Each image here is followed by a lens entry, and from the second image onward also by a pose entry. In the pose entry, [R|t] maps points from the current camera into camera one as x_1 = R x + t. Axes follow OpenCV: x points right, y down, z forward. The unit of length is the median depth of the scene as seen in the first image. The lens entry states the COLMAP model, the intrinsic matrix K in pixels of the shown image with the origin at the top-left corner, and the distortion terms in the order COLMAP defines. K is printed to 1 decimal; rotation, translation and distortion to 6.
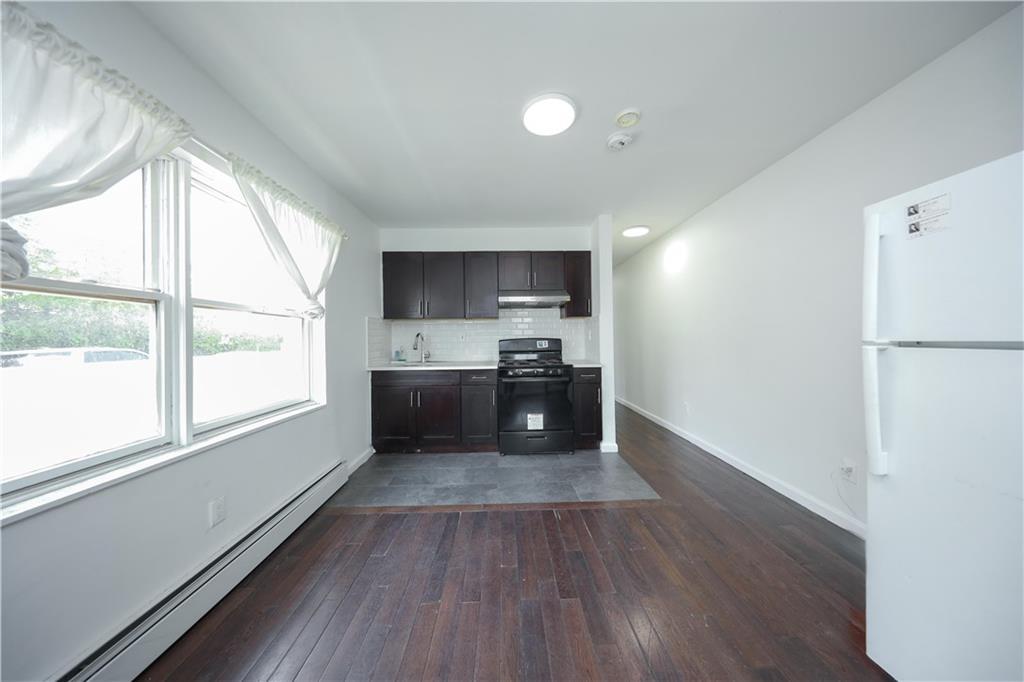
lens RADIAL K [[295.3, 0, 507.0], [0, 295.3, 340.1], [0, 0, 1]] dist [-0.000033, -0.000020]
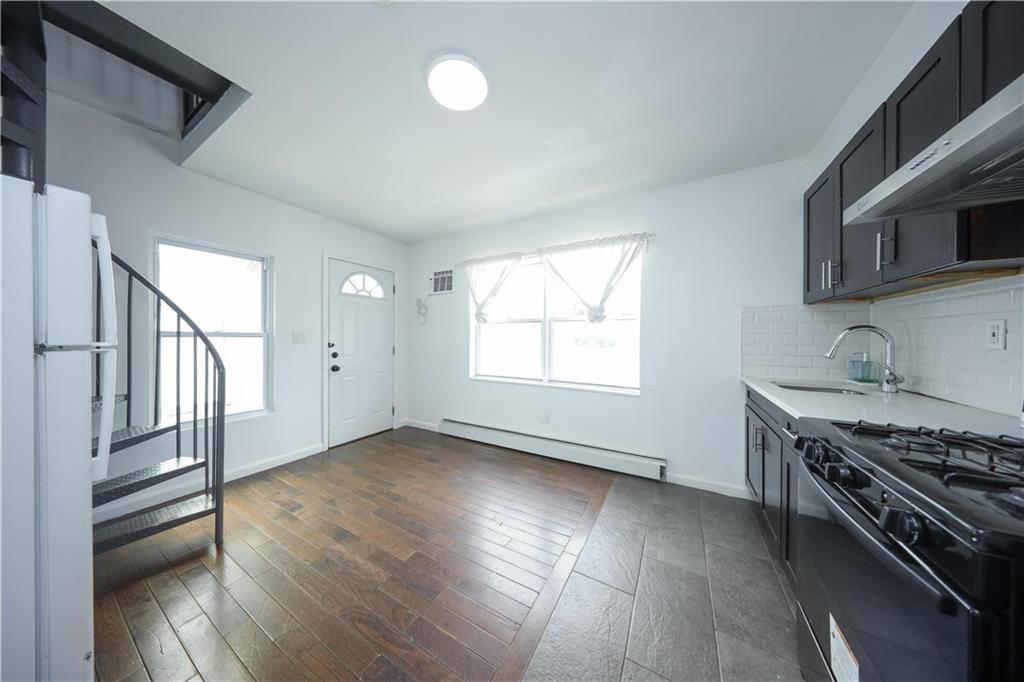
lens RADIAL K [[295.3, 0, 507.0], [0, 295.3, 340.1], [0, 0, 1]] dist [-0.000033, -0.000020]
pose [[-0.521958, 0.013845, -0.852859, 0.969023], [0.005487, 0.999902, 0.012875, -0.012008], [0.852954, 0.002041, -0.521982, 1.864088]]
